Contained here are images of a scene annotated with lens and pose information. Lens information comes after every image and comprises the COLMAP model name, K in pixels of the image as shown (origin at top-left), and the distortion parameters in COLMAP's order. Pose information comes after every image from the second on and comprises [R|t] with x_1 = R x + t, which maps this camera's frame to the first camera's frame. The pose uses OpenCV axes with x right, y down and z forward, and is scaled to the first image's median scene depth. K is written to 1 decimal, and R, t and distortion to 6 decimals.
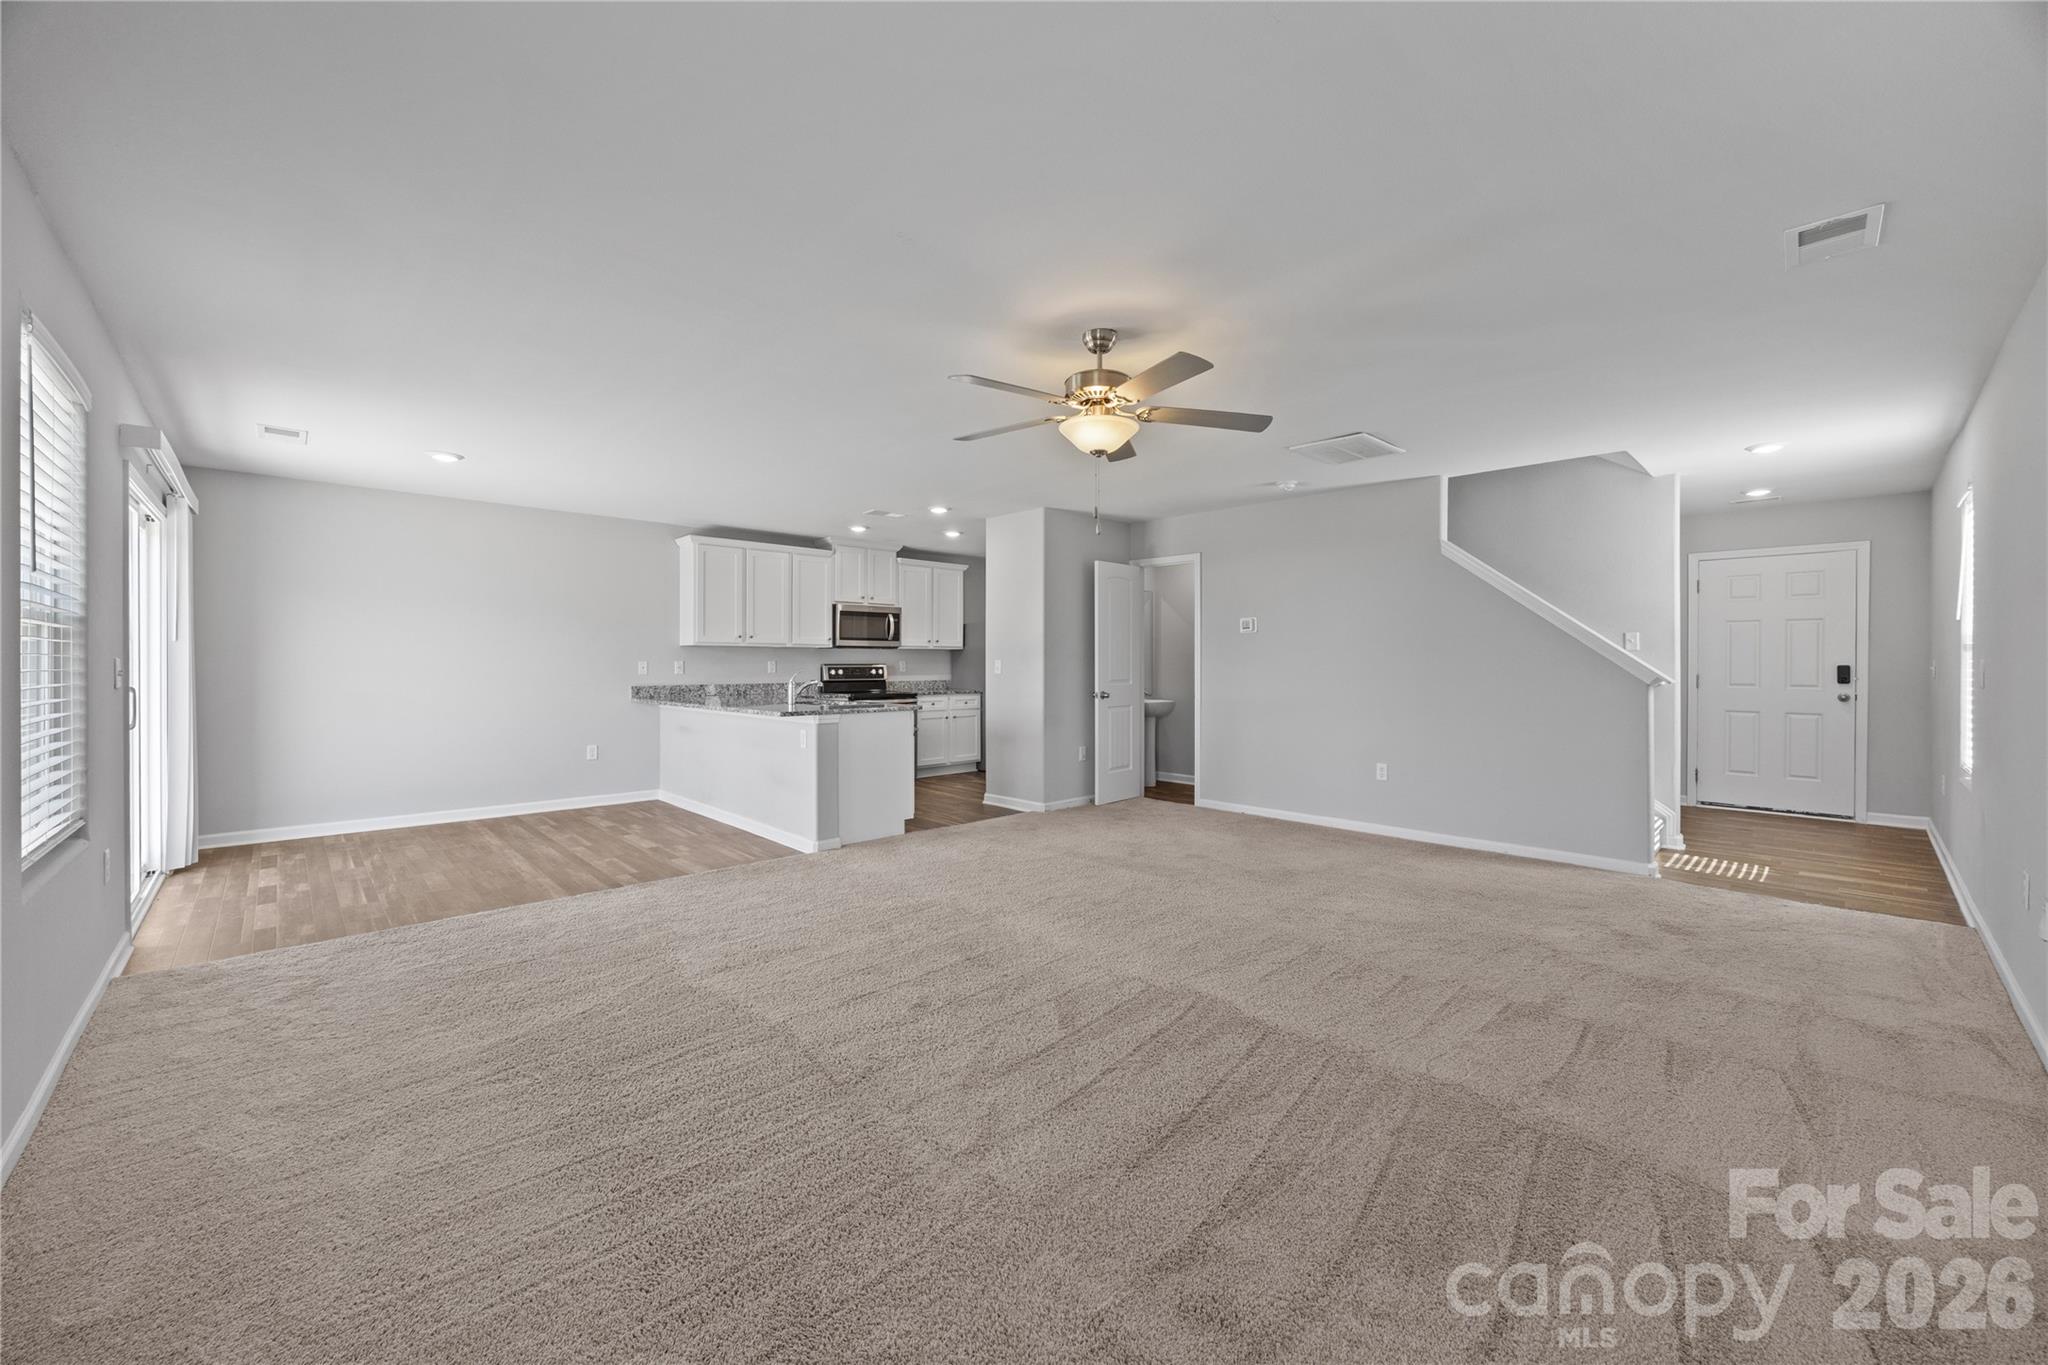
lens RADIAL K [[787.7, 0, 1018.2], [0, 787.7, 670.7], [0, 0, 1]] dist [-0.000078, 0.000037]
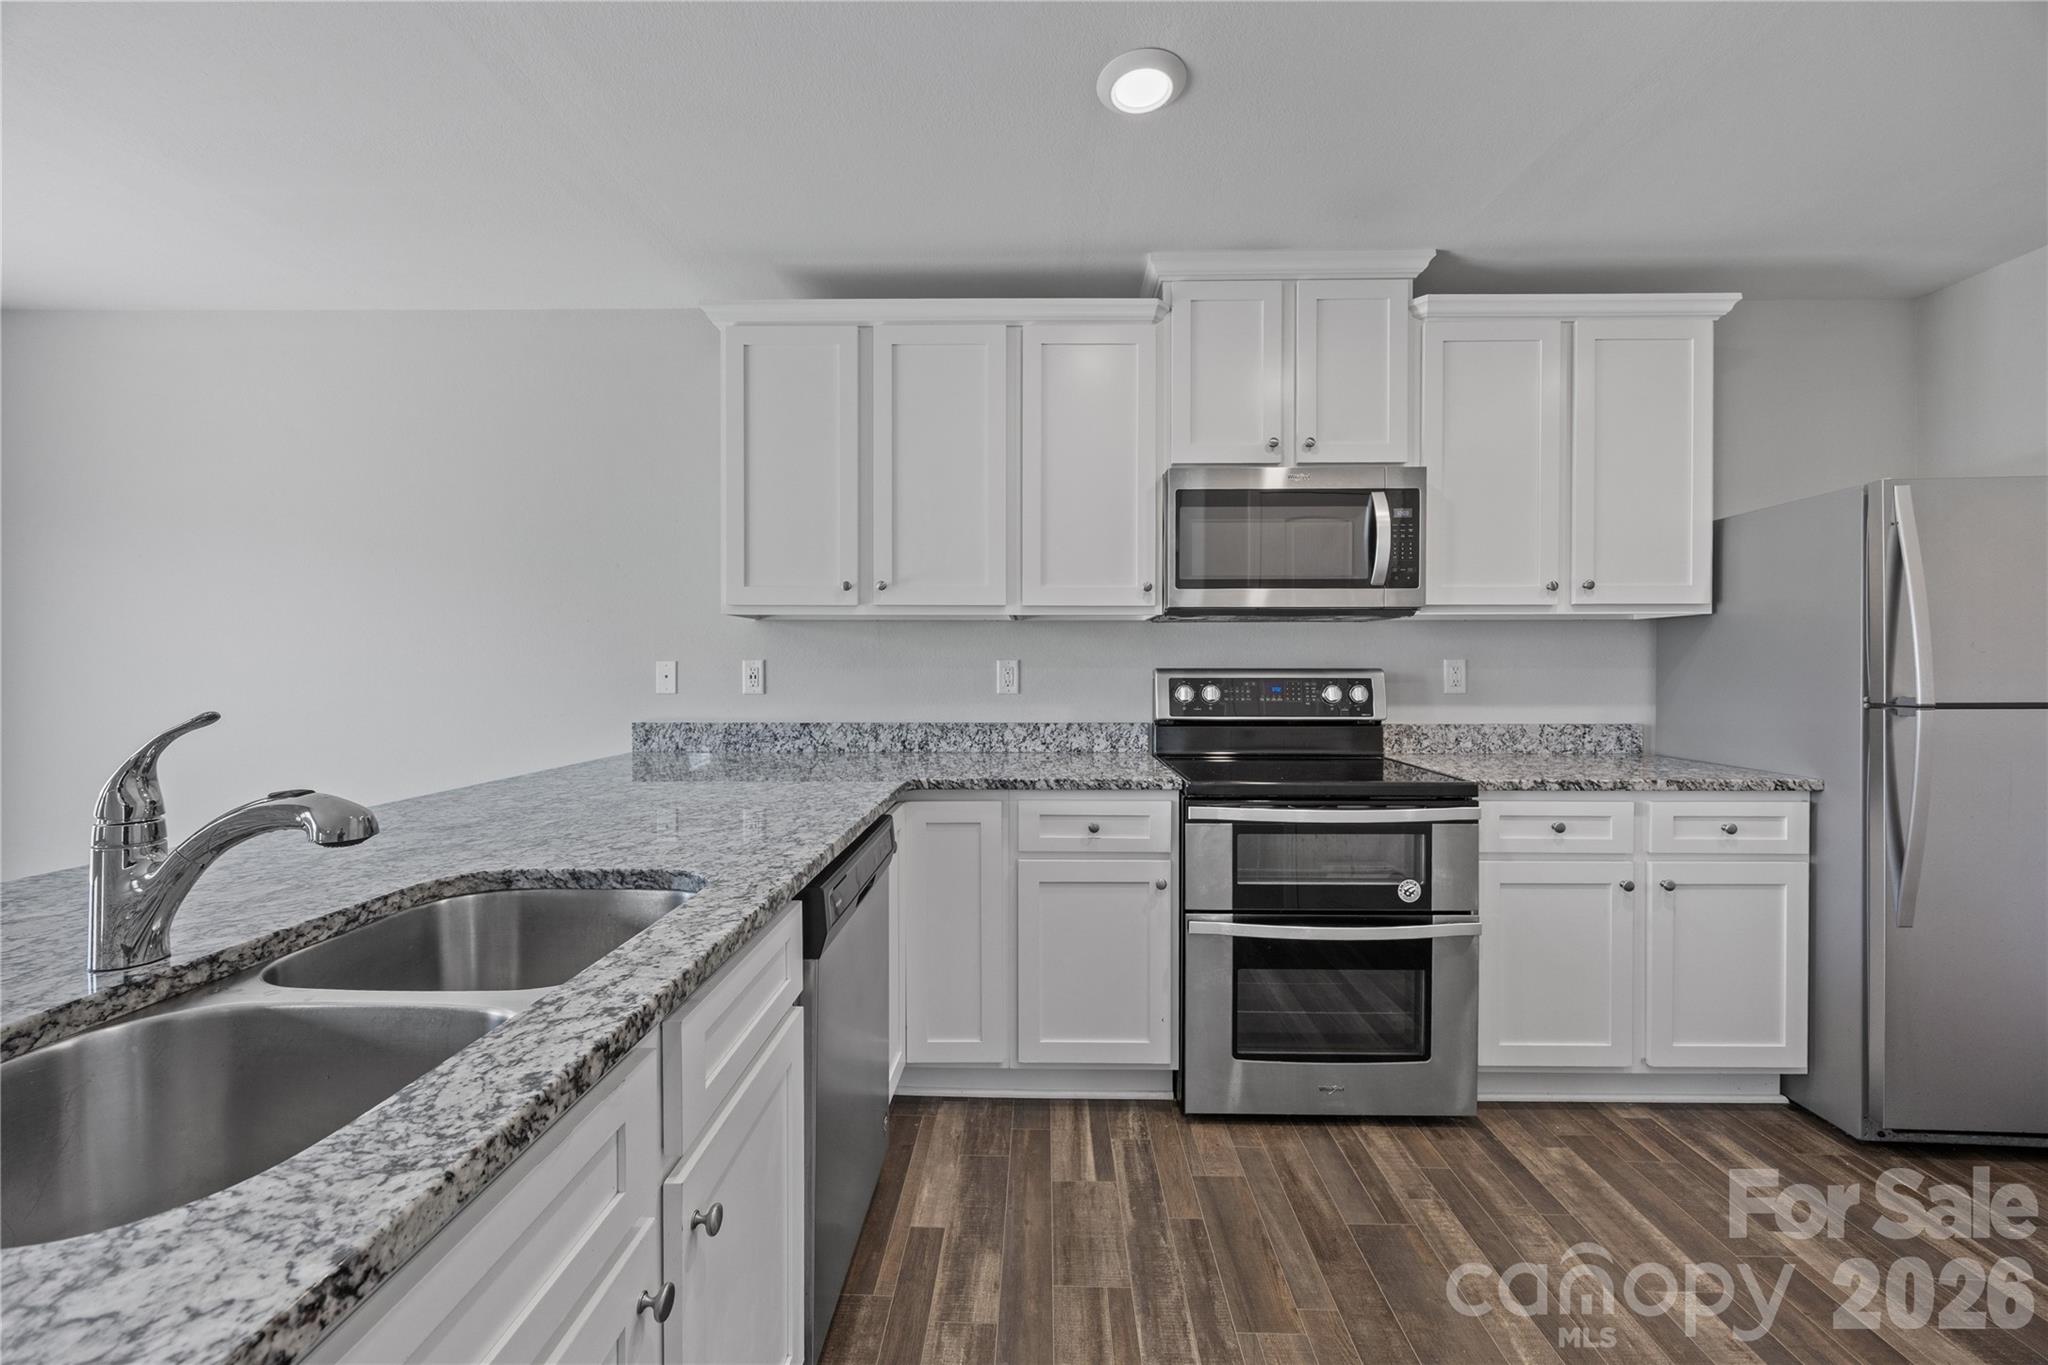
lens RADIAL K [[787.7, 0, 1025.9], [0, 787.7, 672.4], [0, 0, 1]] dist [-0.000078, 0.000037]
pose [[0.715661, 0.005166, -0.698428, -0.055071], [-0.007436, 0.999972, -0.000223, -0.006197], [0.698408, 0.005353, 0.715680, 0.709012]]
